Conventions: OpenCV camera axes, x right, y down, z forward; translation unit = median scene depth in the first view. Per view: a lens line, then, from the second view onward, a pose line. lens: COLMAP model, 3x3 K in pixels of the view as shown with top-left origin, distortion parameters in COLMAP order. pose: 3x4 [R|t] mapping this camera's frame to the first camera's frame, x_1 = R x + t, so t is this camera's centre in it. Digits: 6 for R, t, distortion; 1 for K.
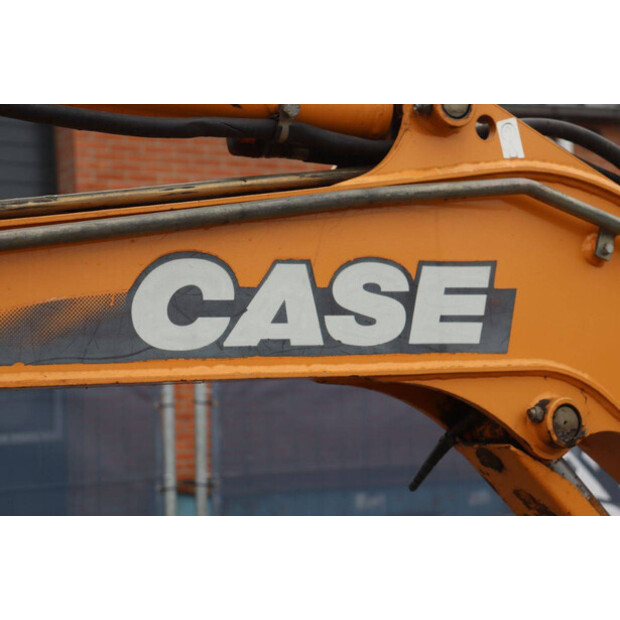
lens RADIAL K [[1482.7, 0, 310.0], [0, 1482.7, 310.0], [0, 0, 1]] dist [0.064379, 0.469209]
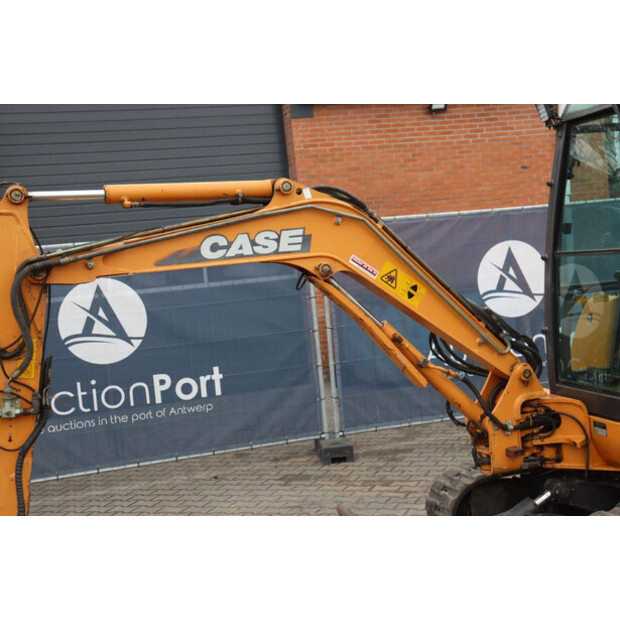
lens RADIAL K [[902.3, 0, 310.0], [0, 902.3, 310.0], [0, 0, 1]] dist [0.090041, 0.041006]
pose [[0.975910, -0.042452, -0.214001, 0.647111], [0.070618, 0.989547, 0.125741, -0.117640], [0.206426, -0.137824, 0.968707, -1.285805]]
